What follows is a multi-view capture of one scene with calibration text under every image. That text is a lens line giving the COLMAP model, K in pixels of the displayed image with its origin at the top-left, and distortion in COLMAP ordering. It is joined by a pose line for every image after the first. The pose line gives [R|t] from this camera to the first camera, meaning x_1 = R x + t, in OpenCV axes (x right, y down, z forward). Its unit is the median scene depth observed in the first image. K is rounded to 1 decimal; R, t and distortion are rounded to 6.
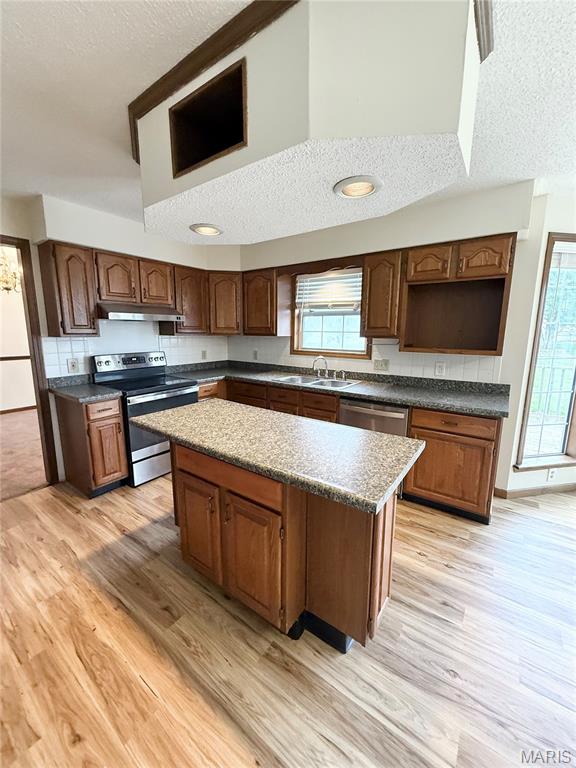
lens RADIAL K [[306.1, 0, 288.0], [0, 306.1, 384.0], [0, 0, 1]] dist [-0.000429, -0.000031]
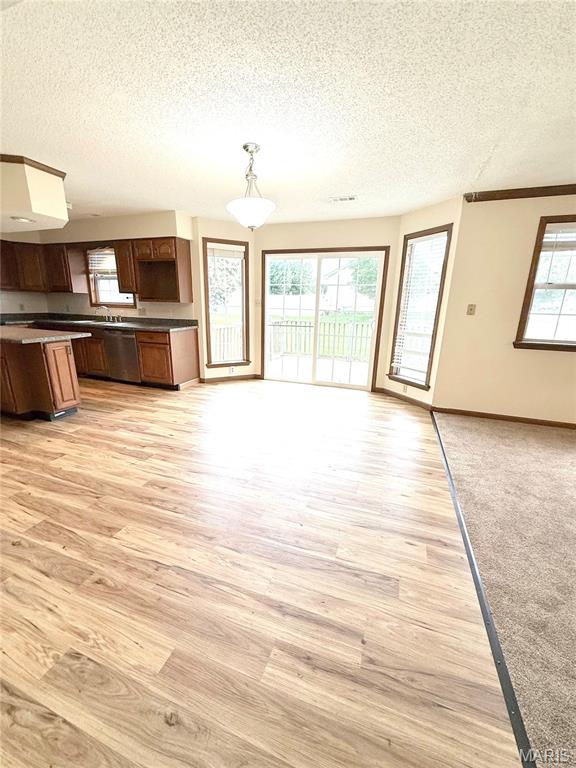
lens RADIAL K [[301.2, 0, 290.3], [0, 301.2, 387.1], [0, 0, 1]] dist [-0.002736, -0.000184]
pose [[0.959263, -0.057379, 0.276625, 0.637819], [0.029877, 0.994271, 0.102629, 0.205864], [-0.280929, -0.090183, 0.955482, -0.822642]]
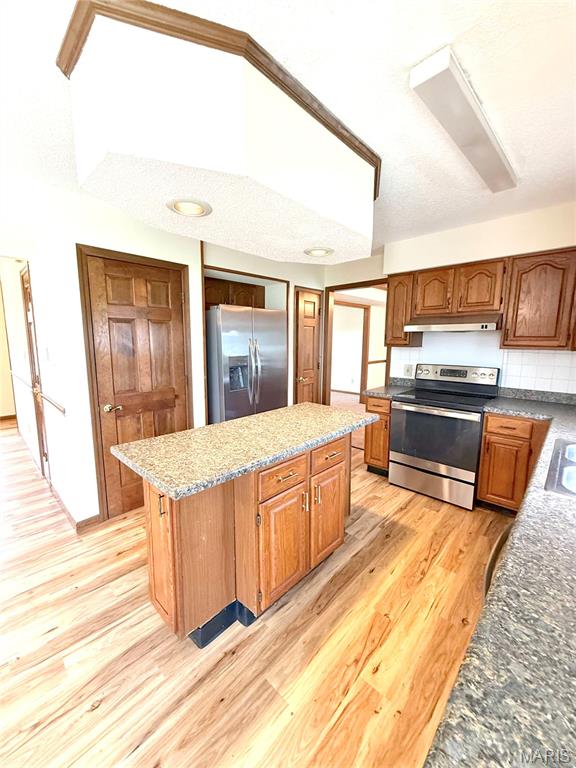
lens RADIAL K [[306.1, 0, 288.0], [0, 306.1, 384.0], [0, 0, 1]] dist [-0.000429, -0.000031]
pose [[-0.137893, 0.133939, -0.981349, 0.557831], [-0.178582, 0.971213, 0.157649, -0.112357], [0.974215, 0.196990, -0.110004, 0.666103]]
